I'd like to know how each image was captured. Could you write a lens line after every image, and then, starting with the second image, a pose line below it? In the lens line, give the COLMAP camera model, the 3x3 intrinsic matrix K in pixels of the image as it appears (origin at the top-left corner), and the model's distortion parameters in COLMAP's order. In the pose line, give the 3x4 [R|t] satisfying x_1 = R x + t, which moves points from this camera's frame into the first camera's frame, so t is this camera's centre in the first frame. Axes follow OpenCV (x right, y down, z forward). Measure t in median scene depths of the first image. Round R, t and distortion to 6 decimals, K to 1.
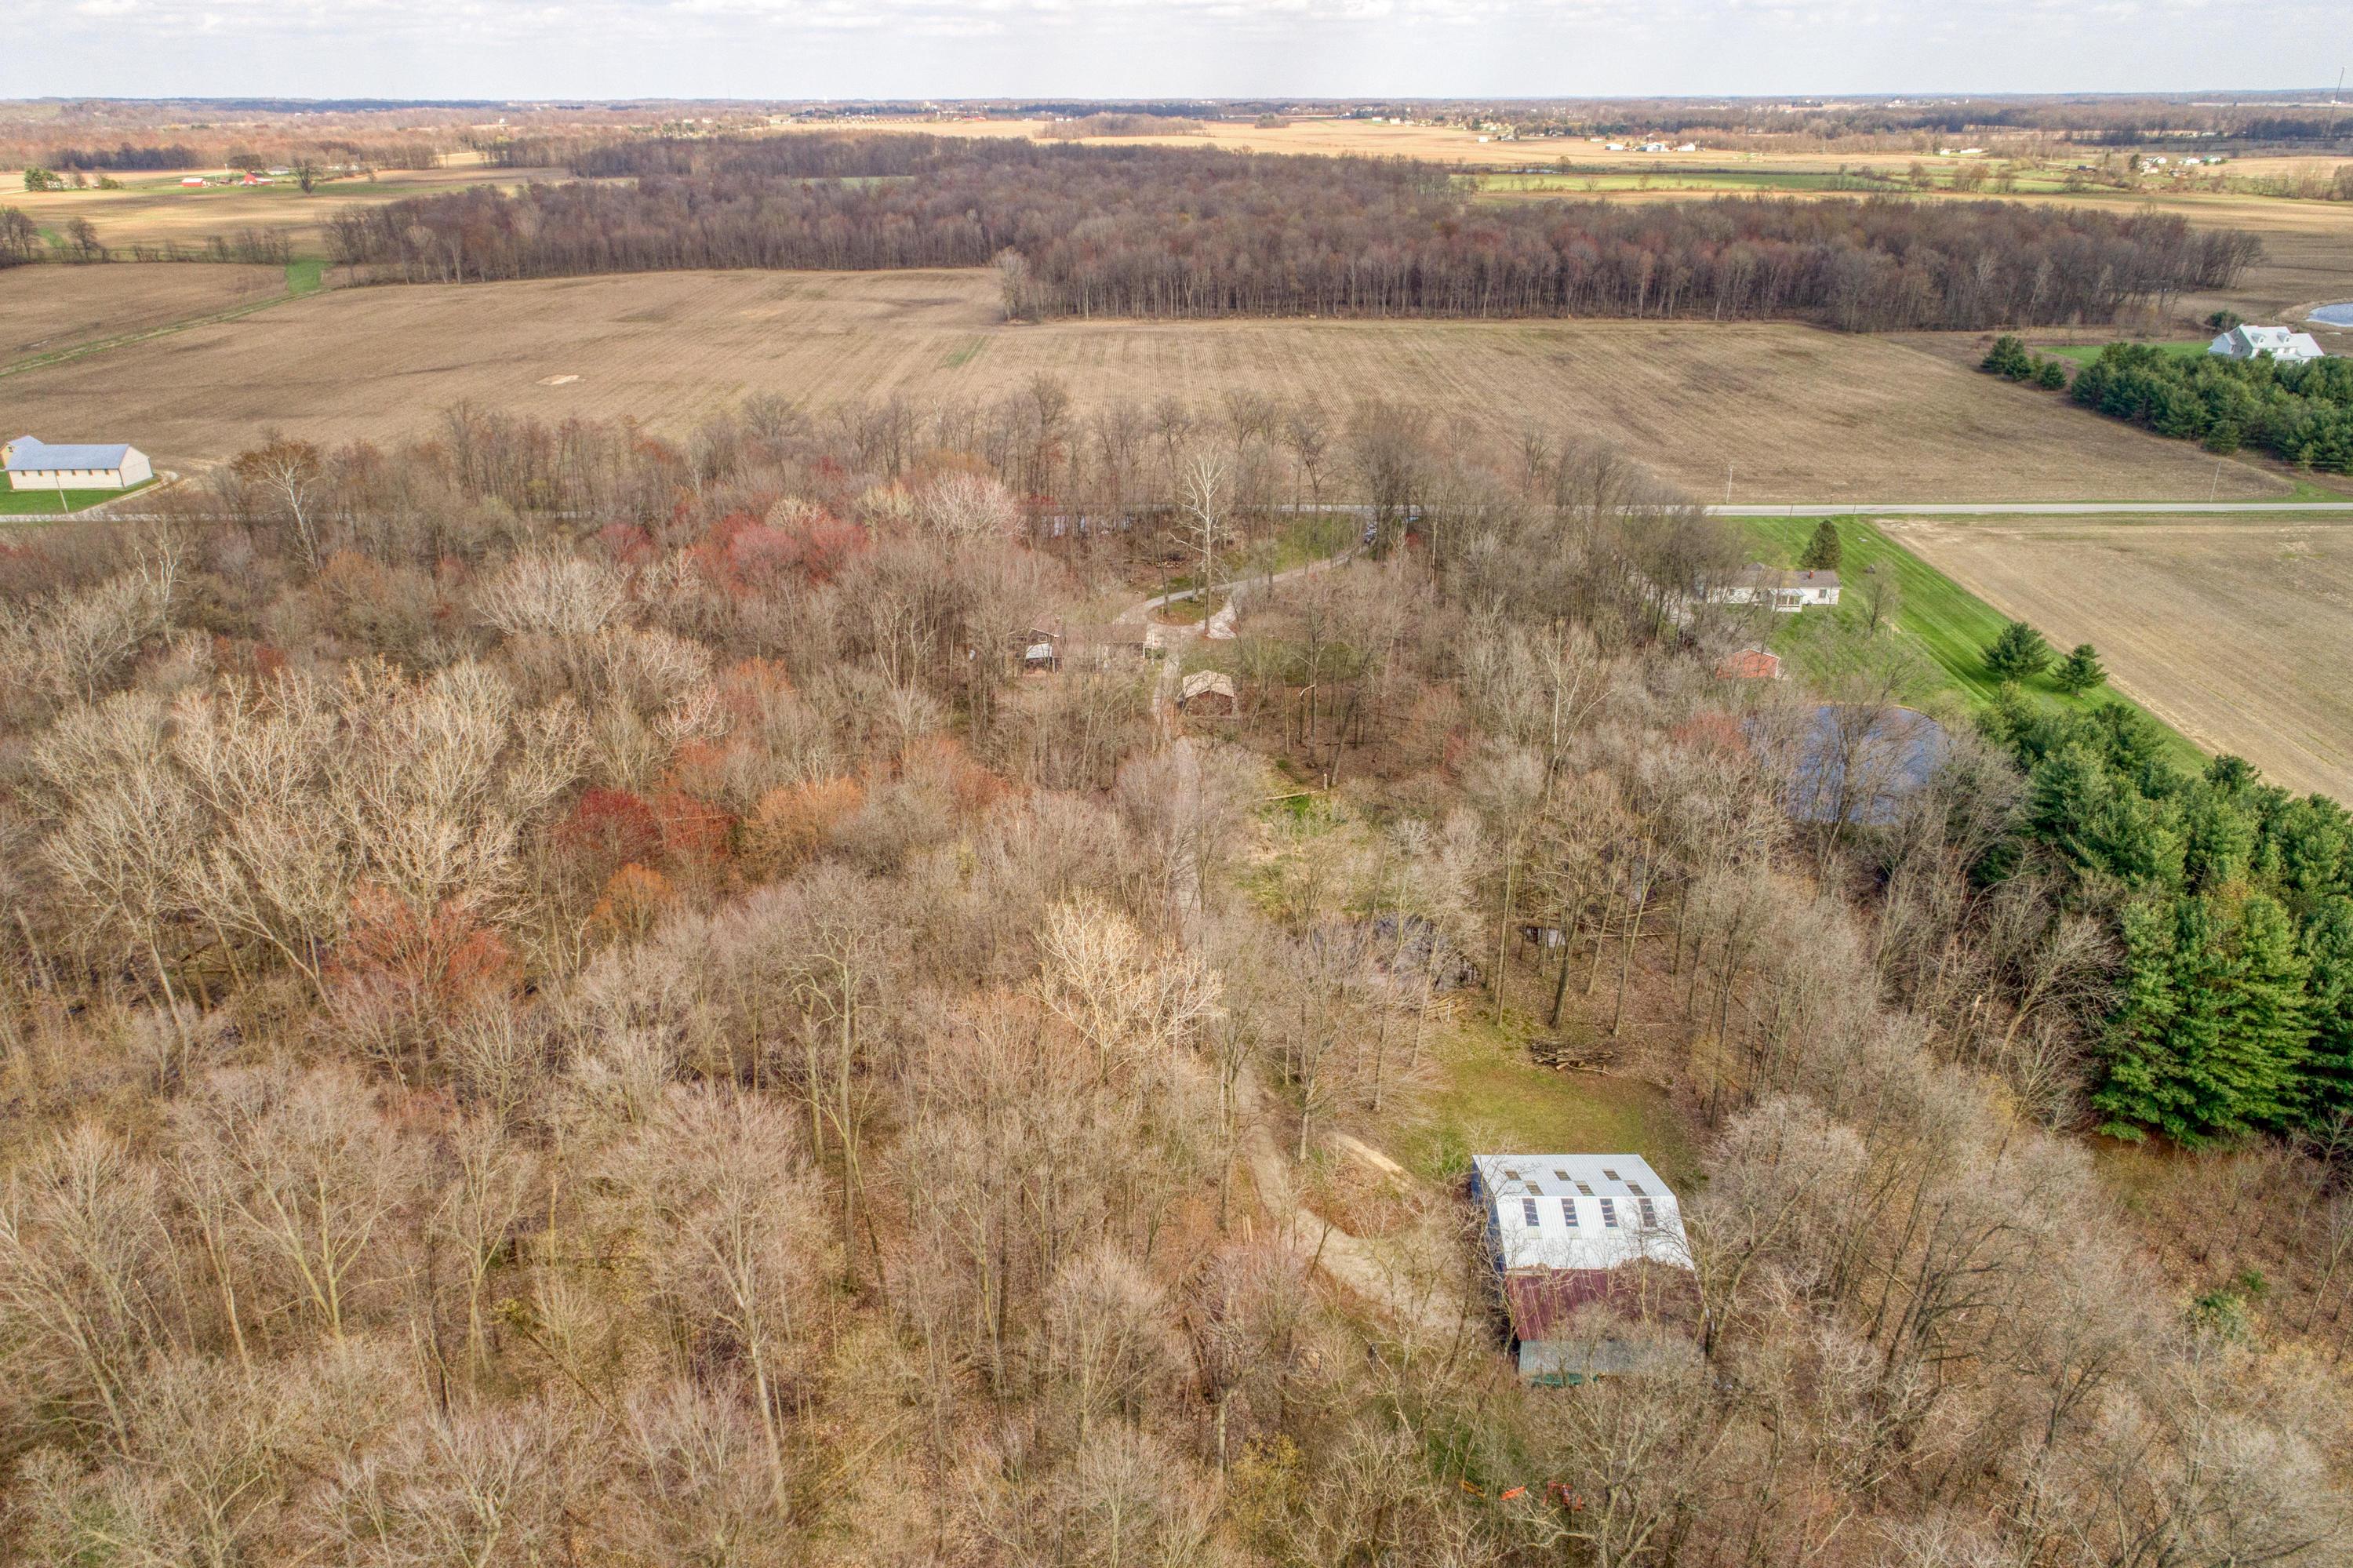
lens RADIAL K [[1569.2, 0, 1171.7], [0, 1569.2, 828.0], [0, 0, 1]] dist [-0.001691, 0.006190]
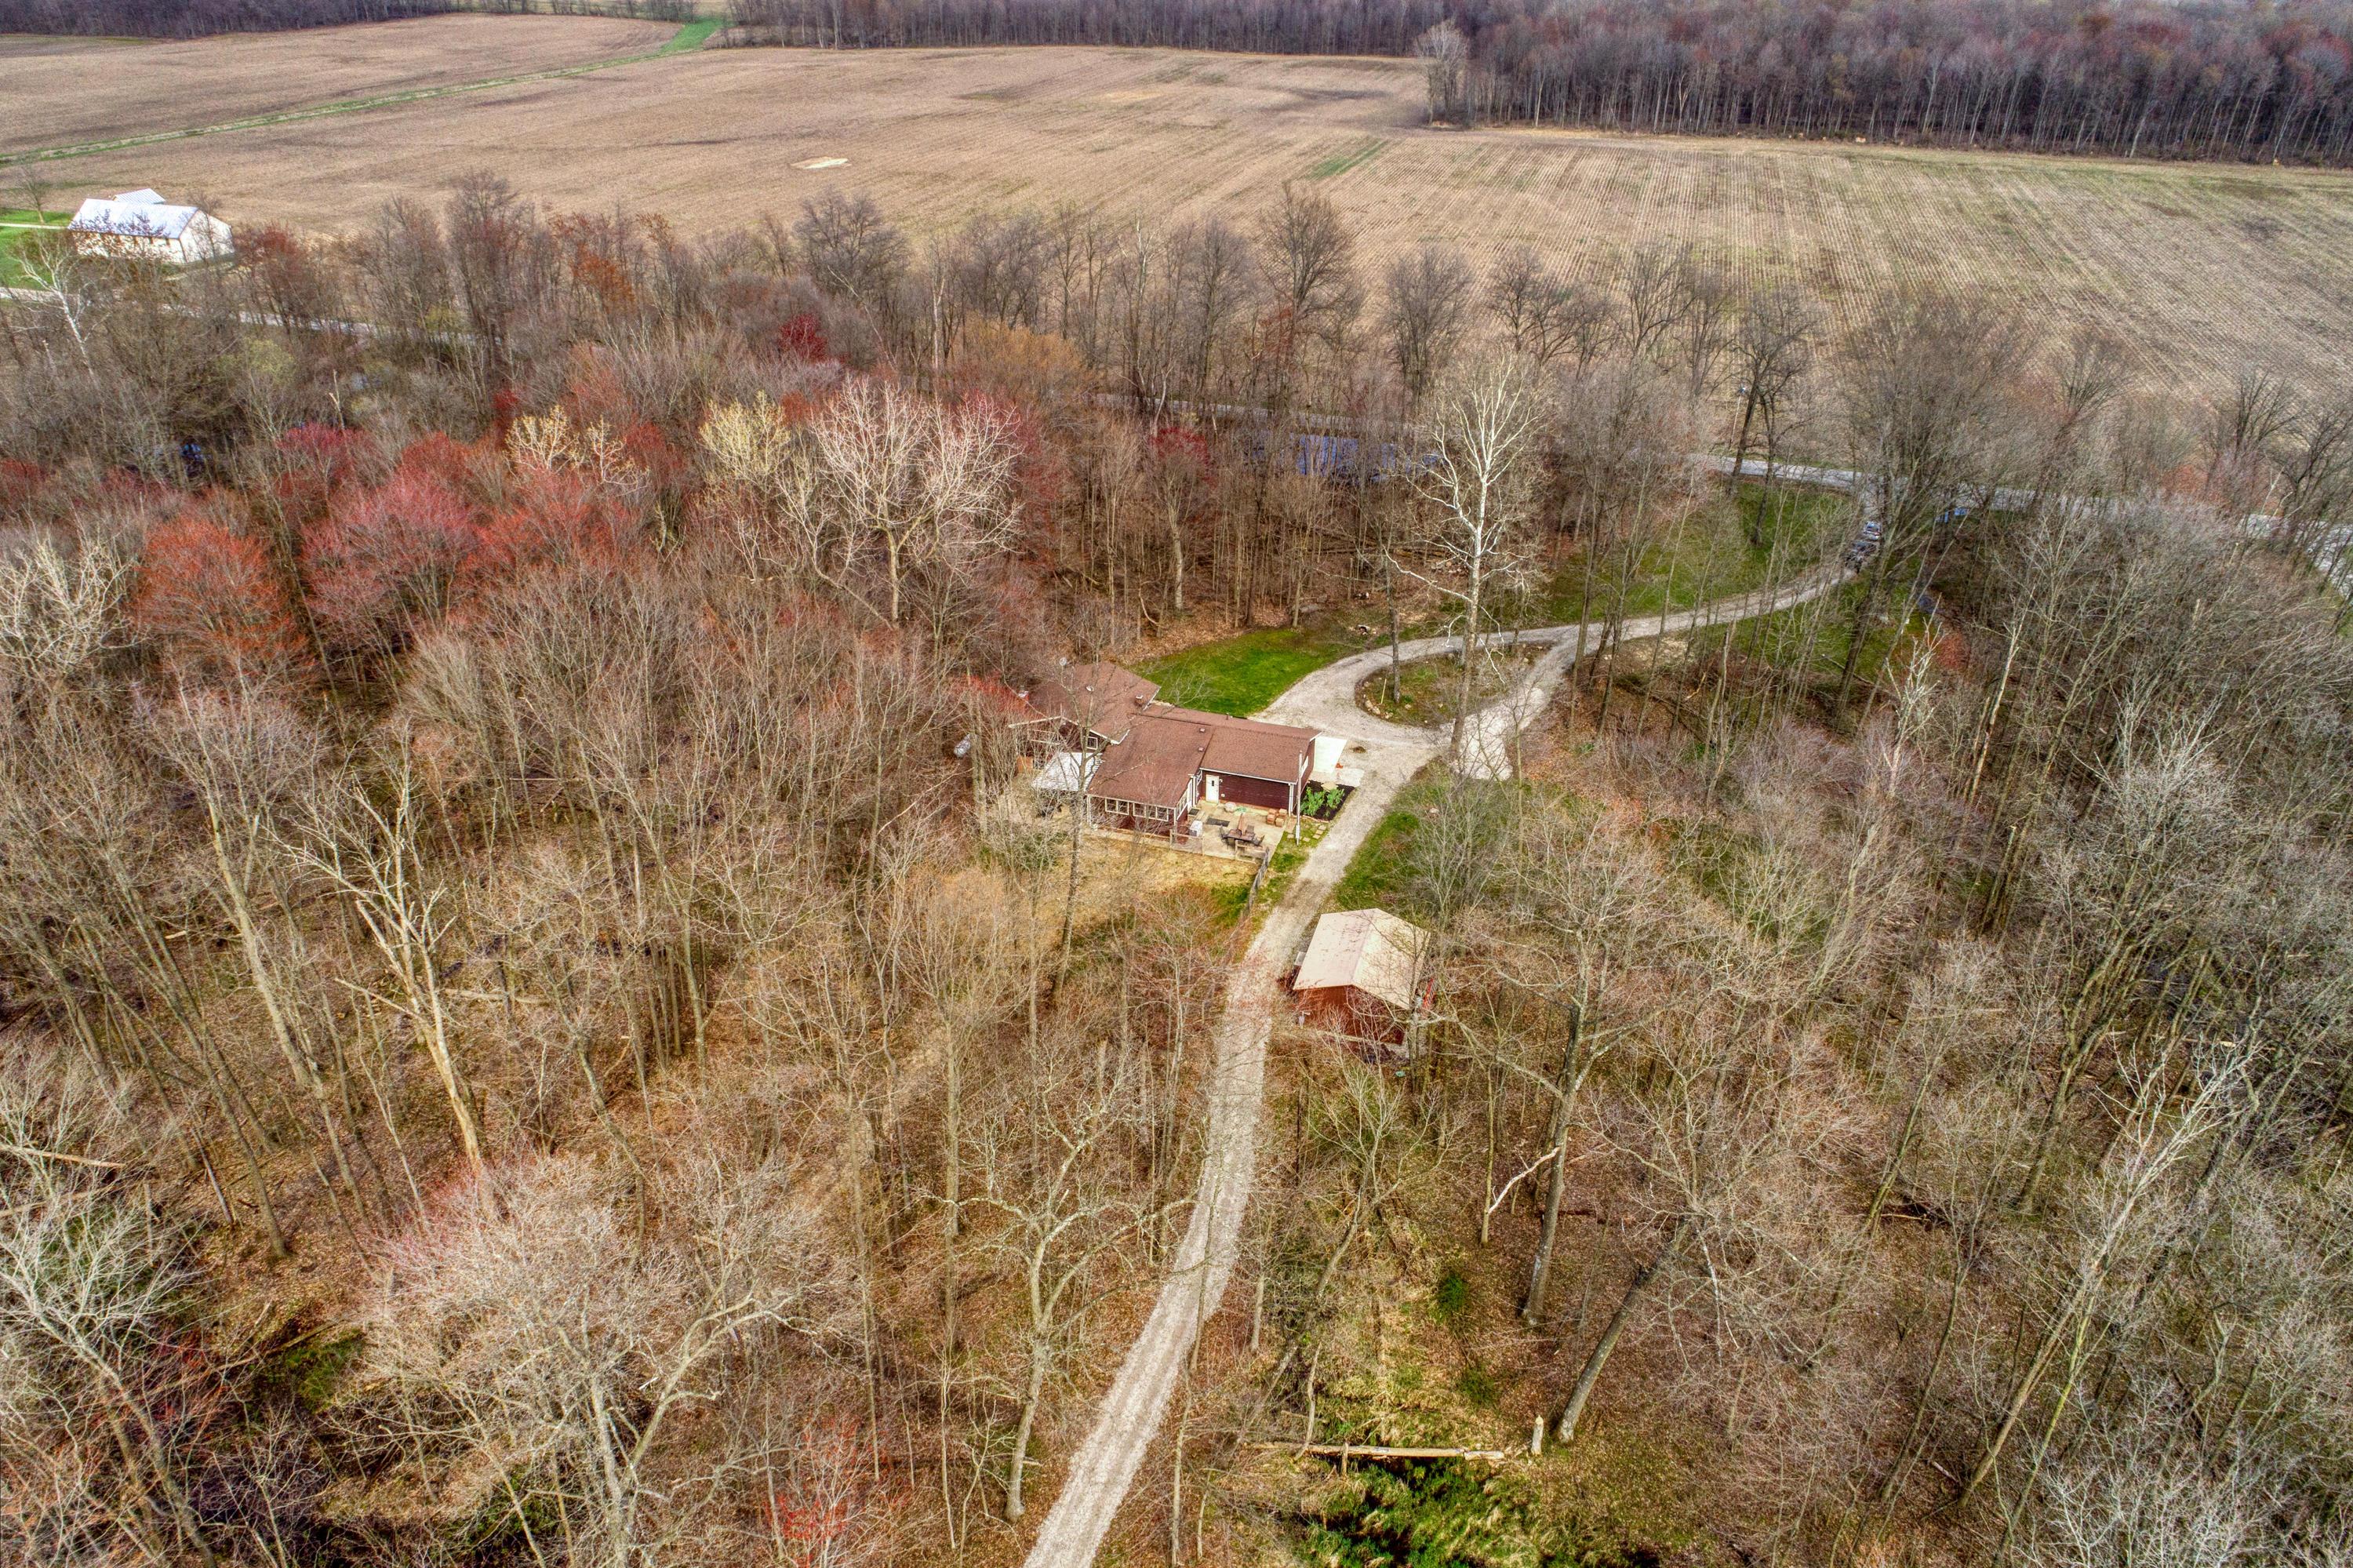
lens RADIAL K [[1587.4, 0, 1172.5], [0, 1587.4, 780.2], [0, 0, 1]] dist [-0.002274, 0.007055]
pose [[0.951151, 0.163244, -0.262038, 0.029998], [-0.143779, 0.985329, 0.091947, -0.064757], [0.273203, -0.049780, 0.960667, 0.218607]]
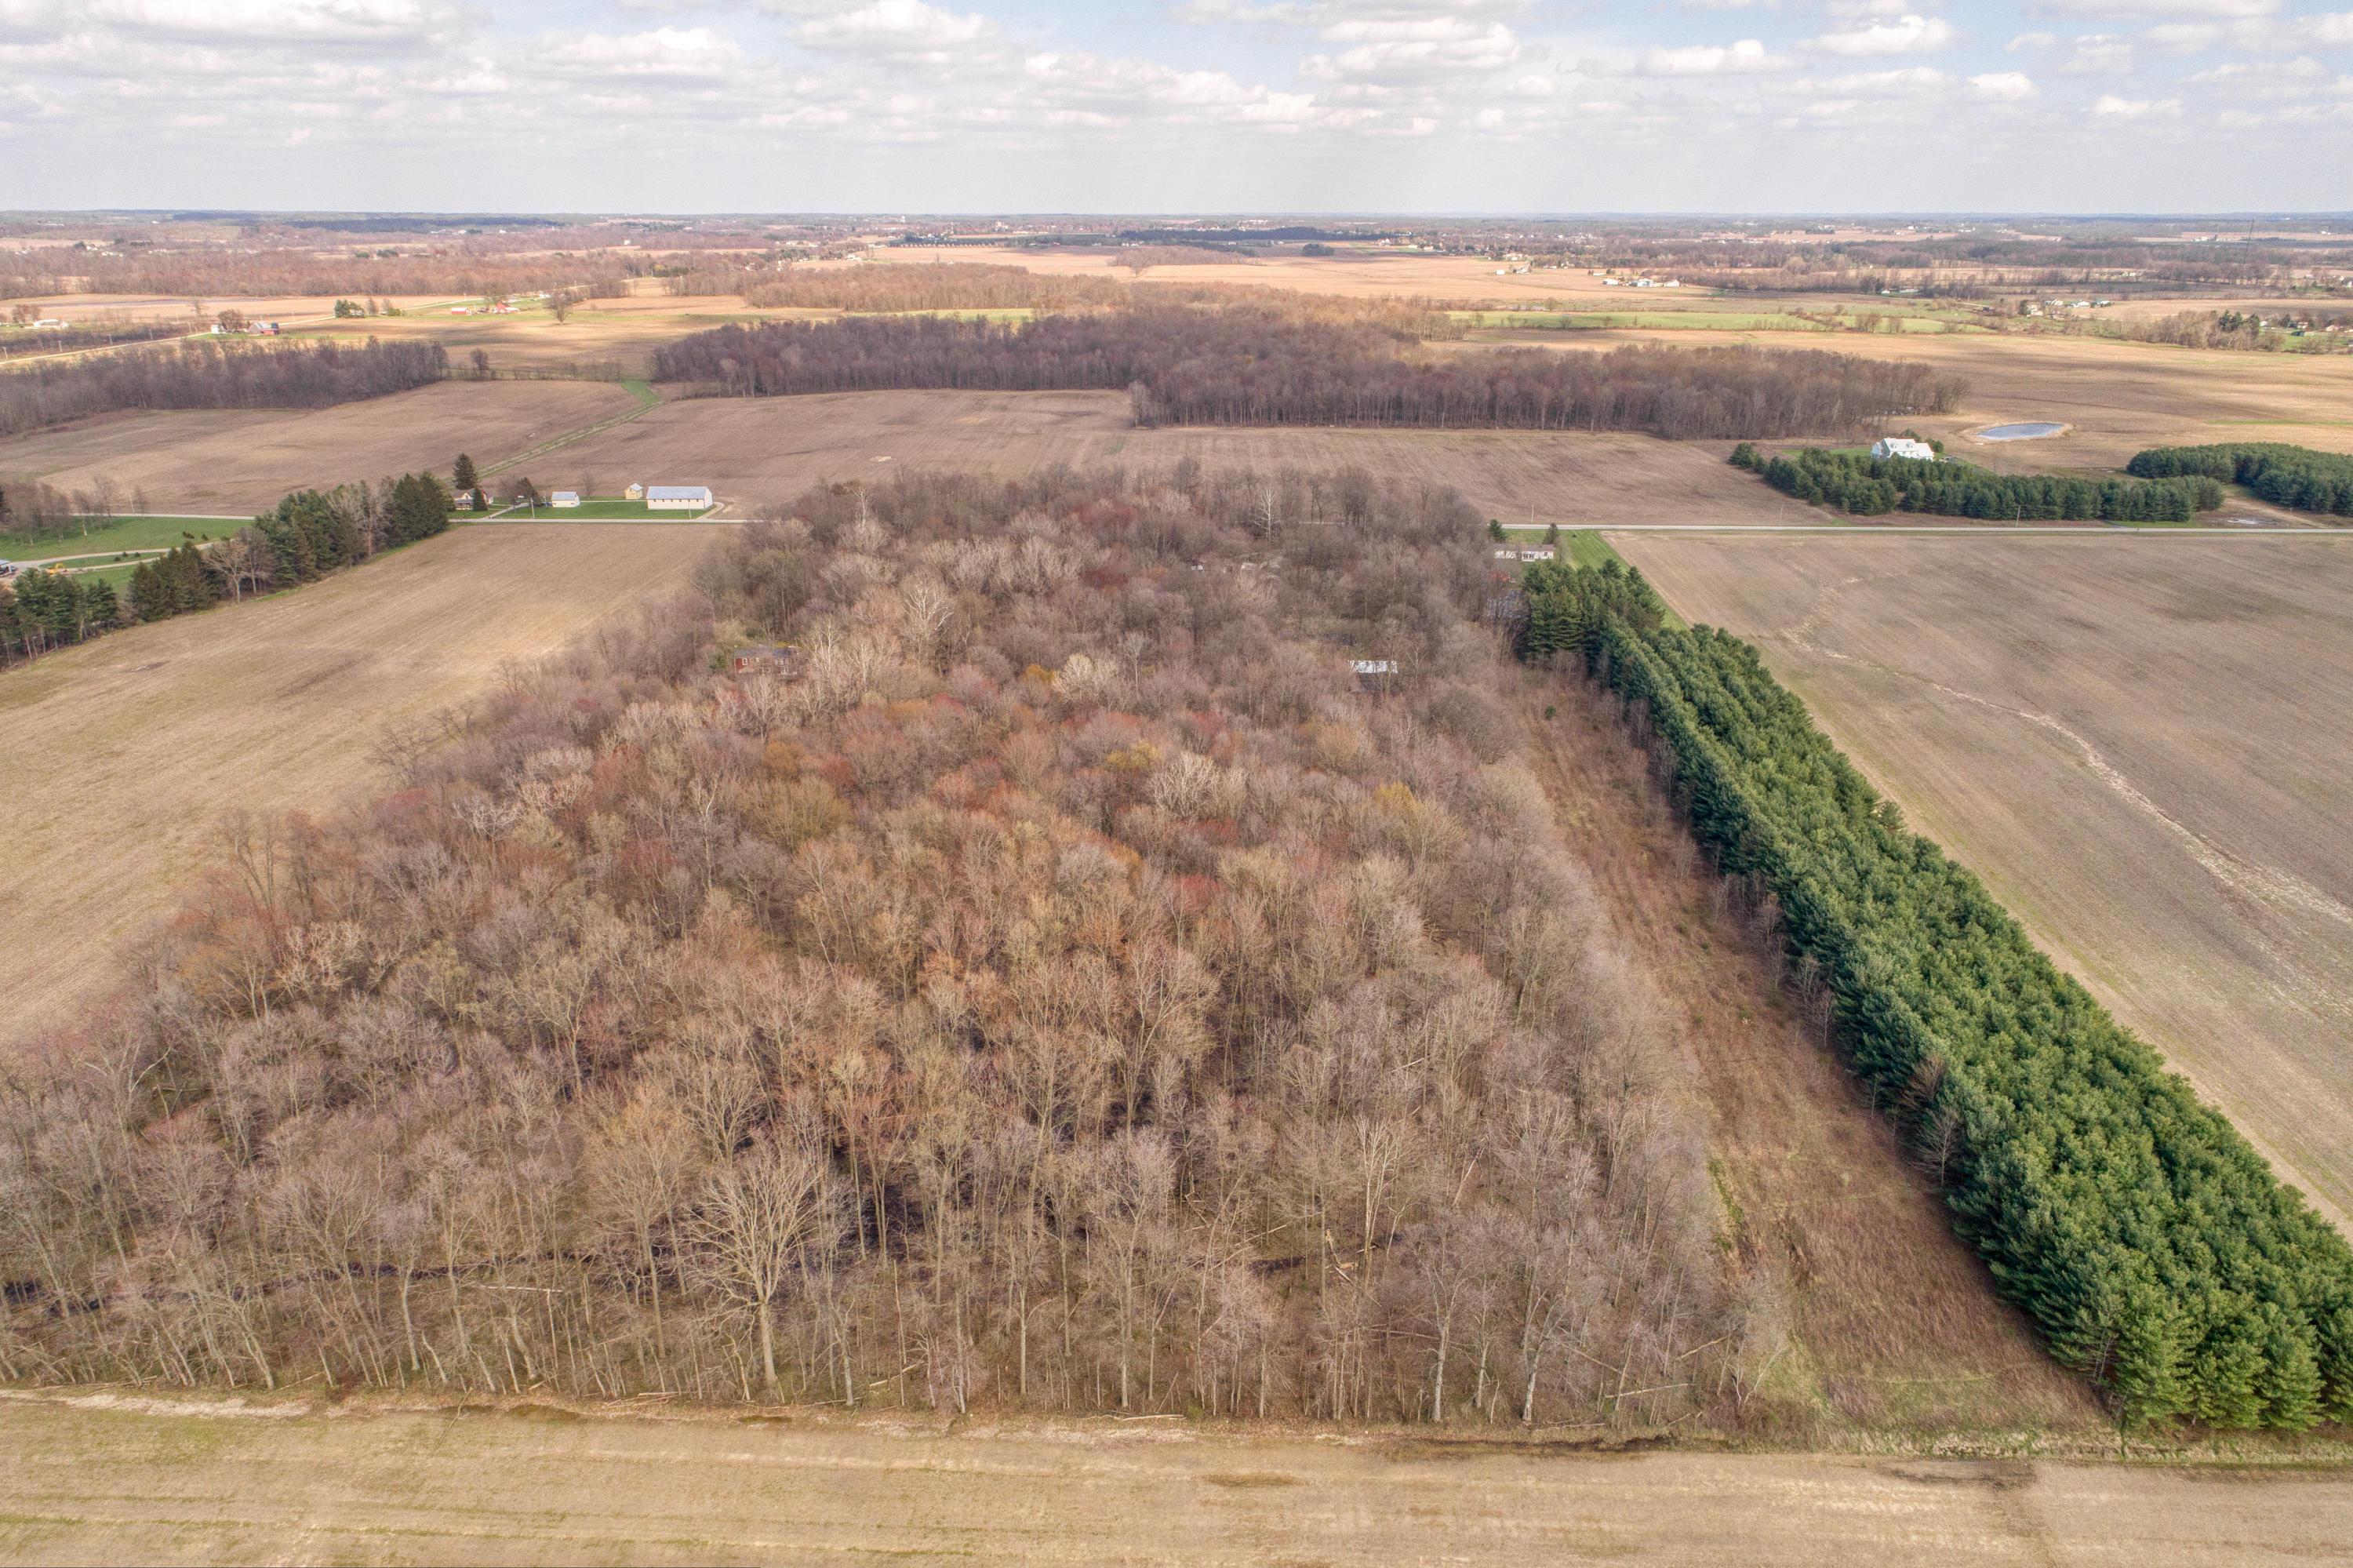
lens RADIAL K [[1599.7, 0, 1176.5], [0, 1599.7, 784.0], [0, 0, 1]] dist [0.003196, 0.002520]
pose [[0.999652, 0.015065, -0.021677, -0.024490], [-0.016957, 0.995805, -0.089919, 0.173846], [0.020232, 0.090255, 0.995713, -0.554075]]
